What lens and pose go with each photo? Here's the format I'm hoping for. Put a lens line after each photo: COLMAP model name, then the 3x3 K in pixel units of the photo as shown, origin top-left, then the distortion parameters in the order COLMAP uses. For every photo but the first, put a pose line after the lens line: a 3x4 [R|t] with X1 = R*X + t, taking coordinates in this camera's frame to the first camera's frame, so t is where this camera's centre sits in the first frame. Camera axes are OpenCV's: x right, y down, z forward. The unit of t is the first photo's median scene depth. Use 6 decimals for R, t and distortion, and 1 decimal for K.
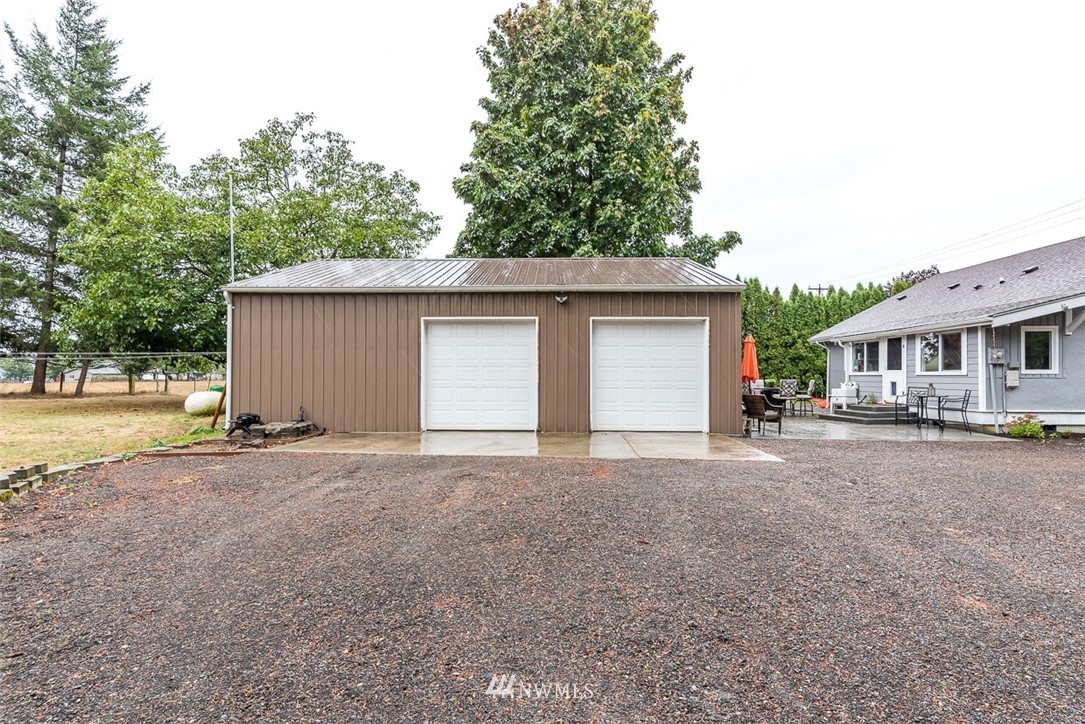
lens RADIAL K [[524.4, 0, 538.5], [0, 524.4, 370.7], [0, 0, 1]] dist [-0.005396, -0.001443]
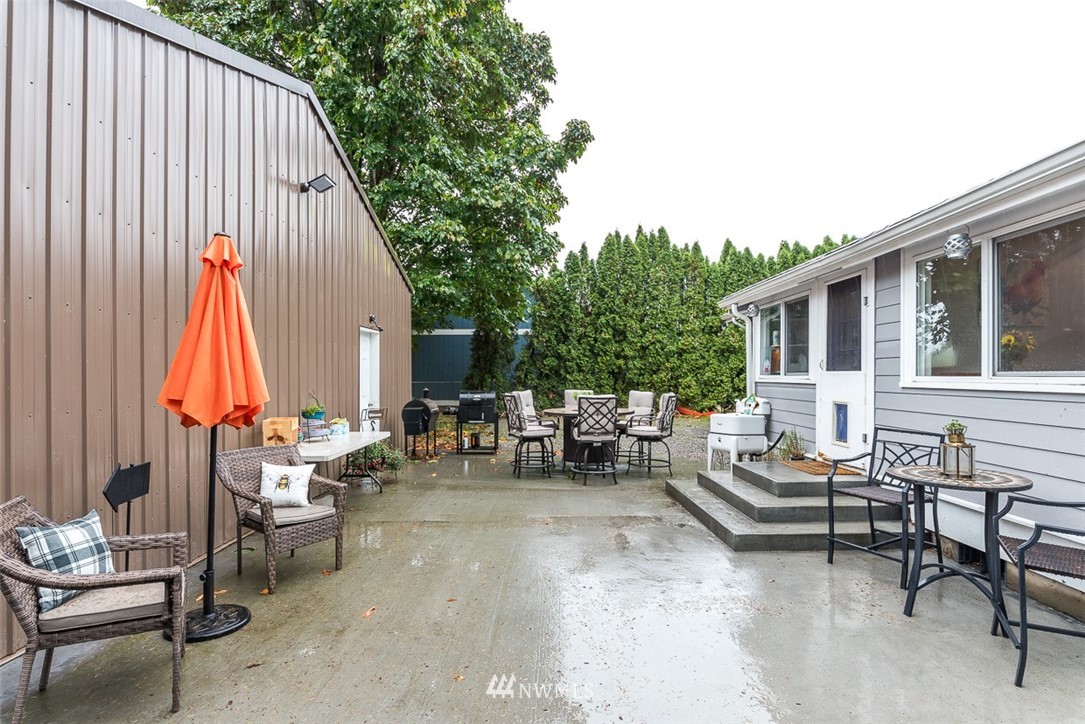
lens RADIAL K [[524.4, 0, 528.7], [0, 524.4, 376.3], [0, 0, 1]] dist [-0.005396, -0.001443]
pose [[0.999867, -0.006115, -0.015144, 0.471156], [0.006299, 0.999907, 0.012118, -0.003002], [0.015069, -0.012212, 0.999812, 0.639522]]
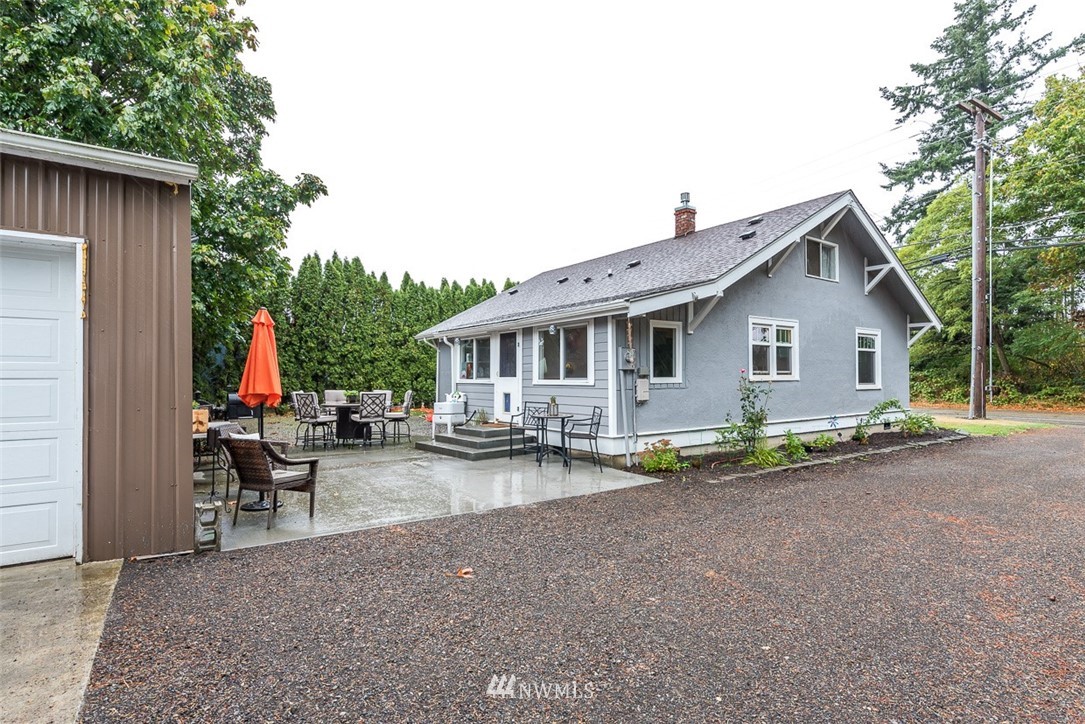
lens RADIAL K [[524.4, 0, 529.6], [0, 524.4, 377.6], [0, 0, 1]] dist [-0.005396, -0.001443]
pose [[0.796973, -0.006695, 0.603977, 0.262969], [0.000174, 0.999941, 0.010856, -0.008175], [-0.604015, -0.008547, 0.796927, 0.398871]]
